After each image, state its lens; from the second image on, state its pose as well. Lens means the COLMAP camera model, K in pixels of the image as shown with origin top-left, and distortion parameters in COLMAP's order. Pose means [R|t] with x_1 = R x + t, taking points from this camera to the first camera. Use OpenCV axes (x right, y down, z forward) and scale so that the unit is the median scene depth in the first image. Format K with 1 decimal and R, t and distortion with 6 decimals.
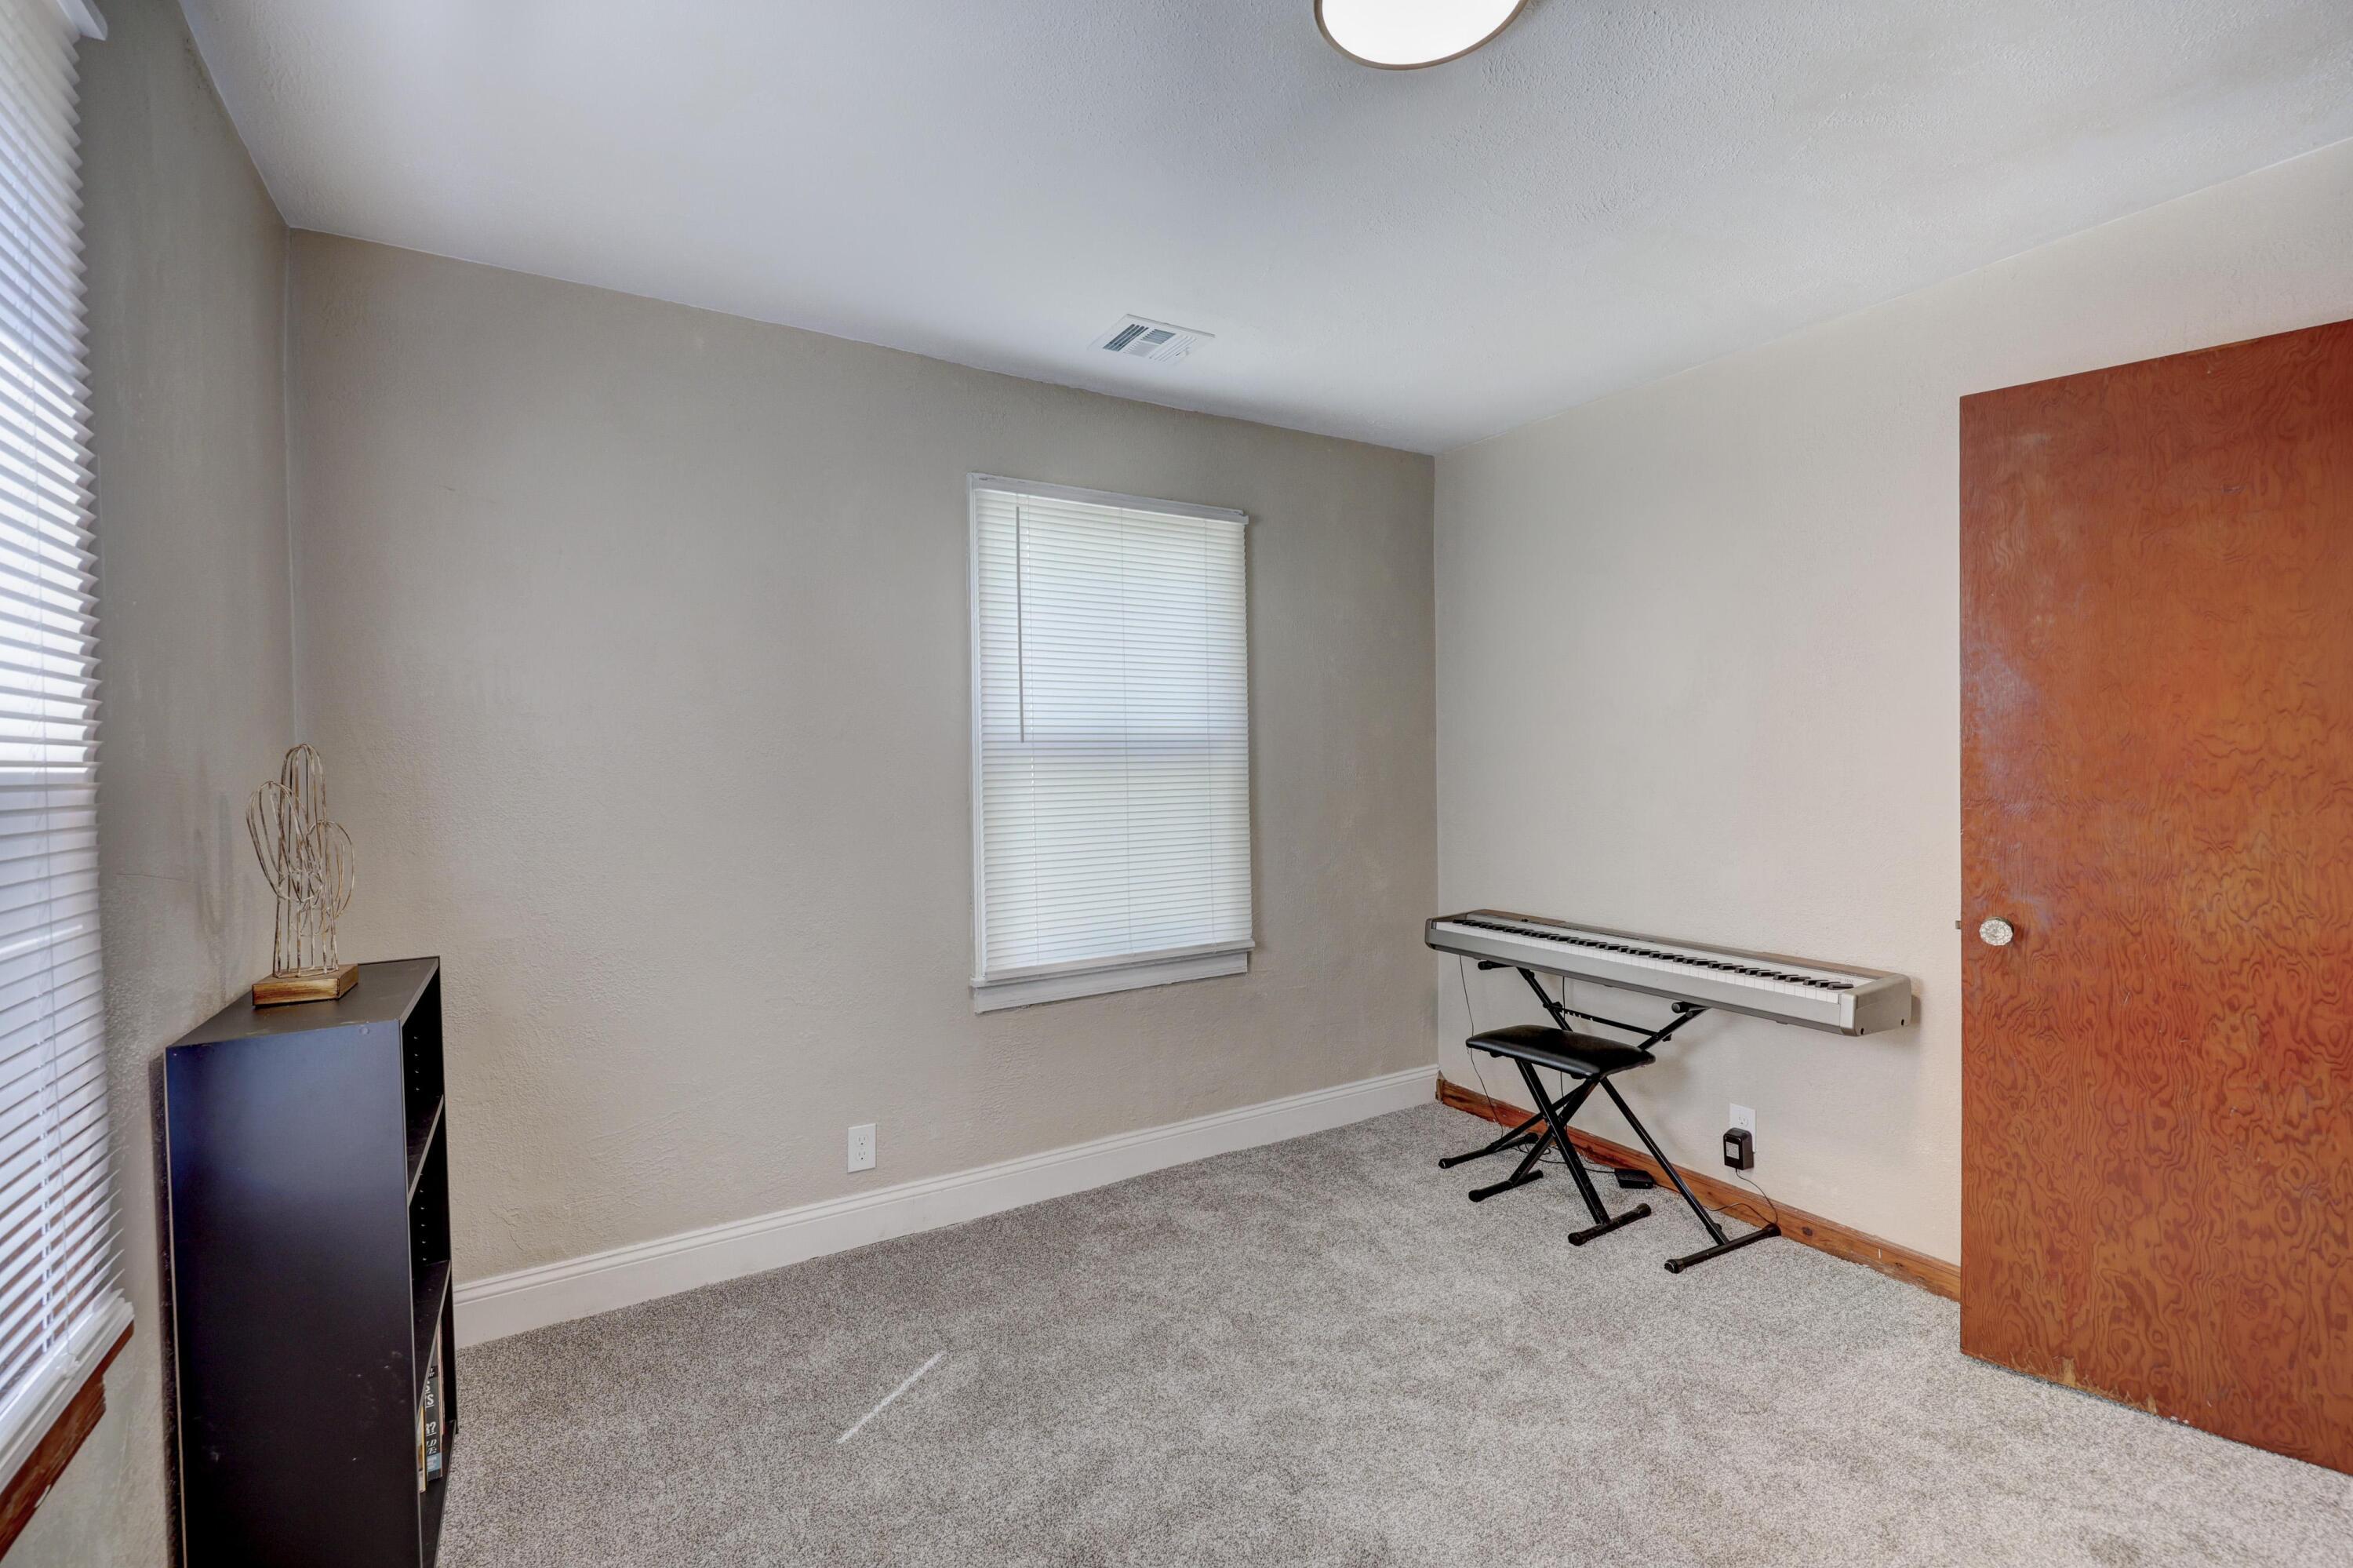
lens RADIAL K [[1080.3, 0, 1190.6], [0, 1080.3, 783.2], [0, 0, 1]] dist [0.001725, -0.000061]
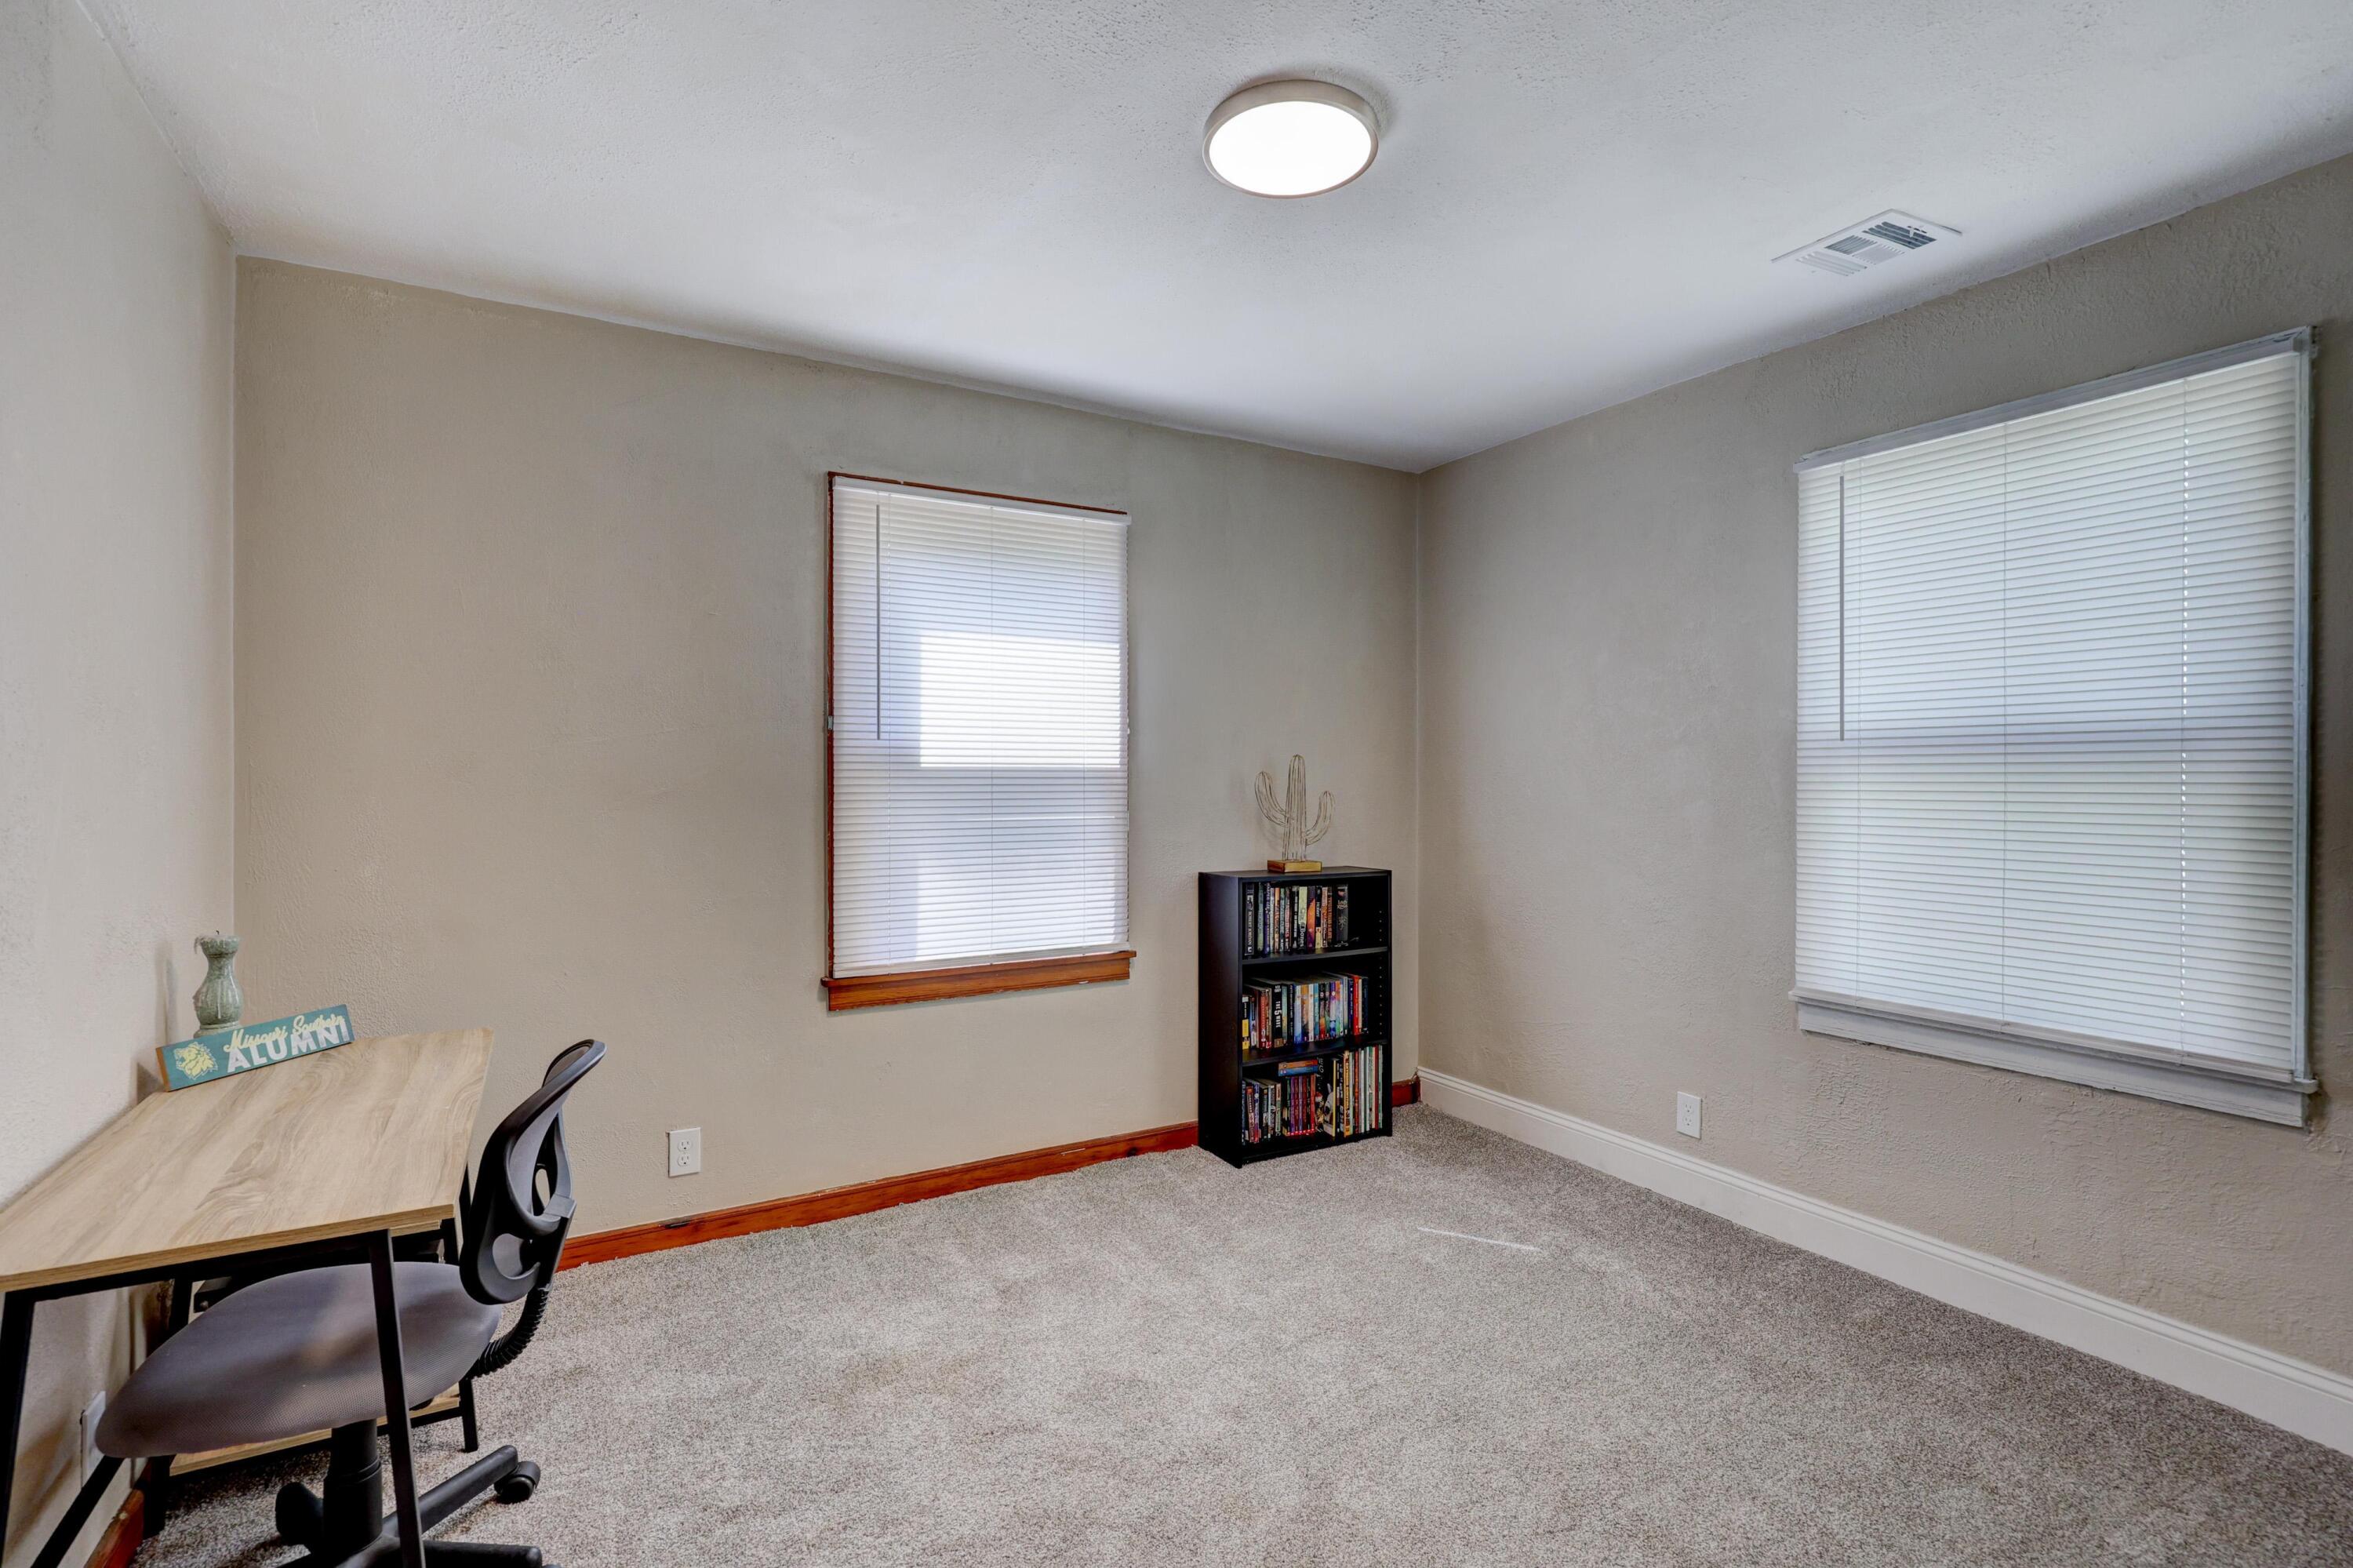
lens RADIAL K [[1080.3, 0, 1184.3], [0, 1080.3, 778.3], [0, 0, 1]] dist [0.001725, -0.000061]
pose [[-0.032001, 0.022835, -0.999227, 0.752171], [-0.015083, 0.999614, 0.023327, -0.019517], [0.999374, 0.015817, -0.031644, 0.490141]]
